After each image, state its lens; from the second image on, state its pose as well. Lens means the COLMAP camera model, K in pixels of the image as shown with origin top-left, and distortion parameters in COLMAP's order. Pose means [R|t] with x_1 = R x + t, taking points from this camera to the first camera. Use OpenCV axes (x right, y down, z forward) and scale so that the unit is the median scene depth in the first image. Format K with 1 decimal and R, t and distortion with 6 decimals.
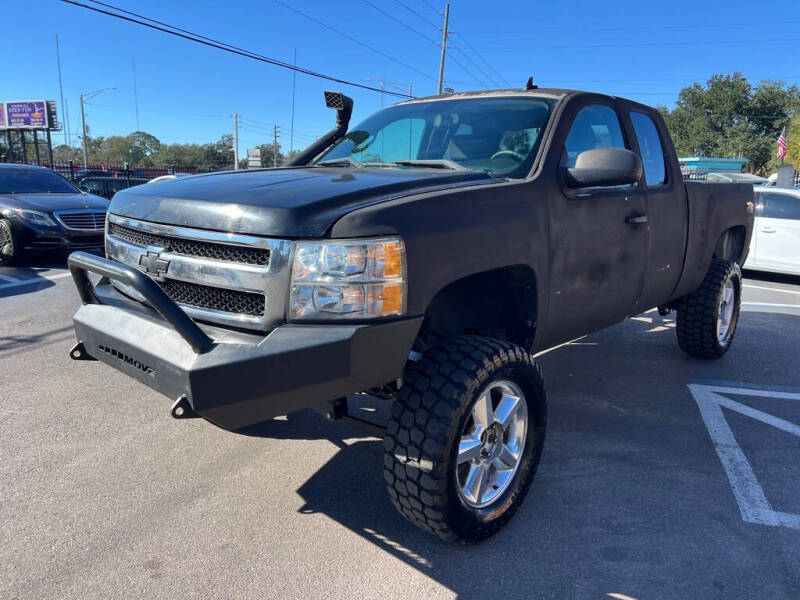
lens RADIAL K [[602.9, 0, 401.8], [0, 602.9, 297.2], [0, 0, 1]] dist [0.049210, -0.051665]
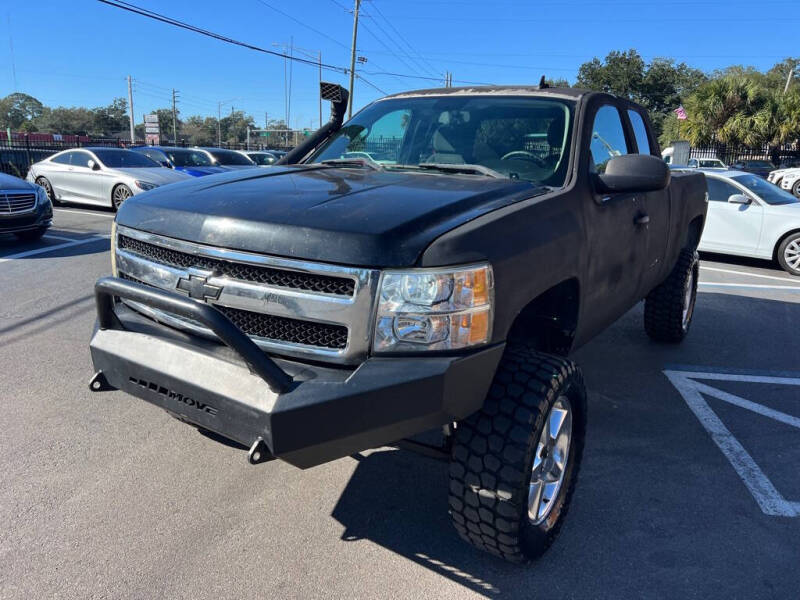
lens RADIAL K [[605.7, 0, 394.8], [0, 605.7, 290.9], [0, 0, 1]] dist [0.041544, -0.051996]
pose [[0.990939, -0.022034, 0.132493, -0.210699], [0.017136, 0.999131, 0.037997, -0.071505], [-0.133215, -0.035383, 0.990455, 0.053039]]
